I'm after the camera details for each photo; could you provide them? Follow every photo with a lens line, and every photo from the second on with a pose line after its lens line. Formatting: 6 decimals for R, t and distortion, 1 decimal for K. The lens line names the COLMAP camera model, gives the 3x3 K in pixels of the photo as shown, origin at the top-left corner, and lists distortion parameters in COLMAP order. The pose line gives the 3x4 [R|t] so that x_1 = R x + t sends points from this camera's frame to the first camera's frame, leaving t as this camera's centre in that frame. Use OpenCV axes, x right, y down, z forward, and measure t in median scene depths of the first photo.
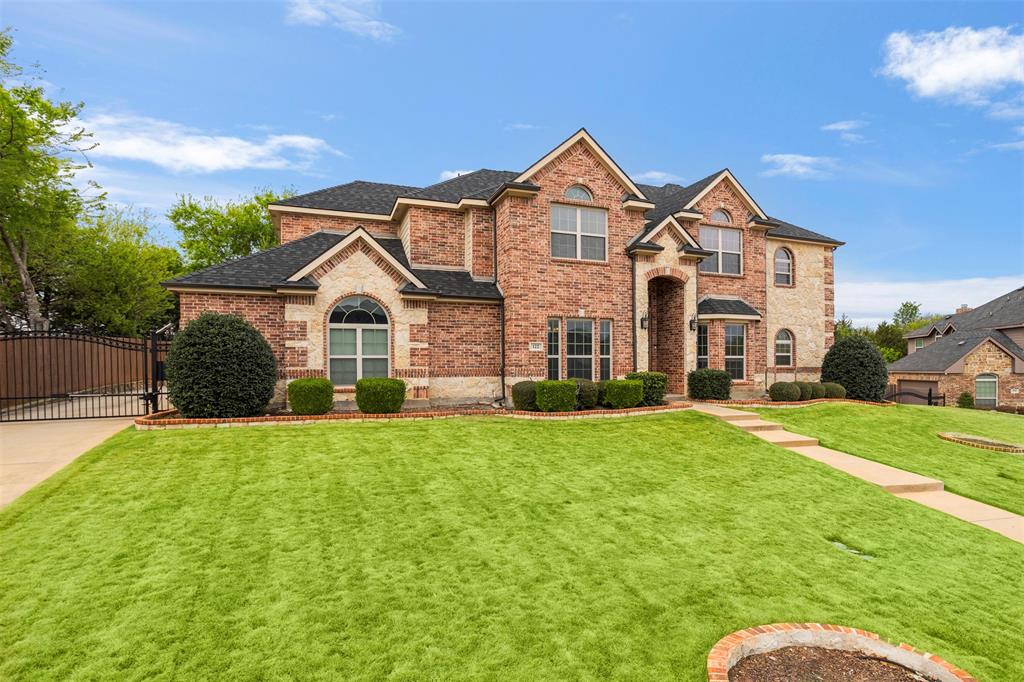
lens RADIAL K [[502.9, 0, 513.4], [0, 502.9, 348.2], [0, 0, 1]] dist [-0.015288, 0.001290]
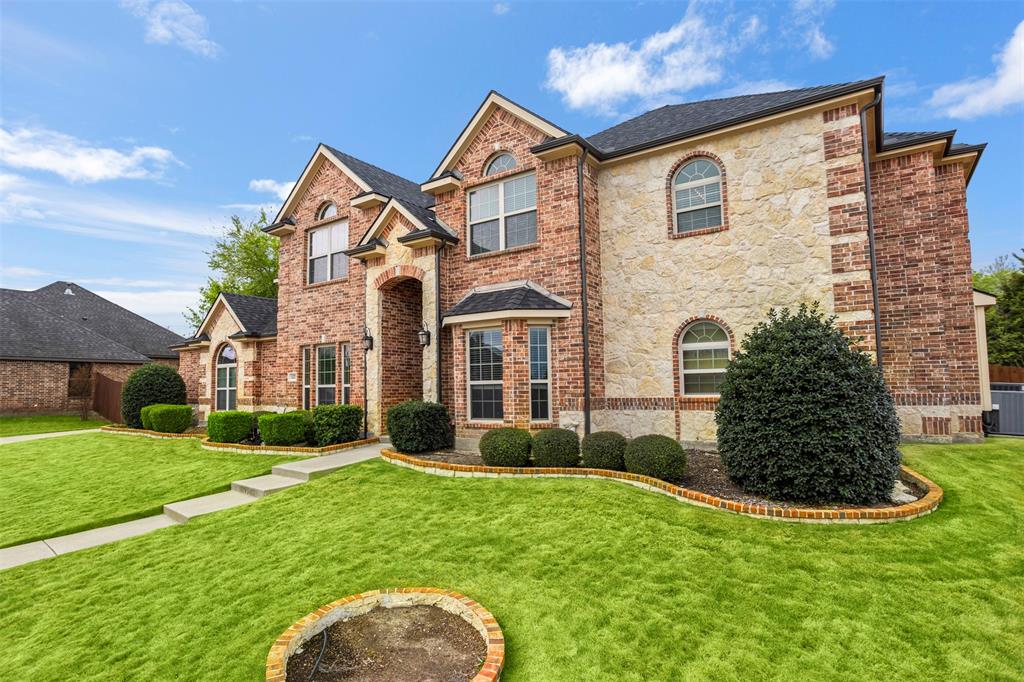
lens RADIAL K [[502.9, 0, 513.3], [0, 502.9, 339.6], [0, 0, 1]] dist [-0.015288, 0.001290]
pose [[0.592088, -0.084112, -0.801471, 0.986128], [0.039907, 0.996378, -0.075086, 0.013193], [0.804884, 0.012473, 0.593301, 0.674721]]
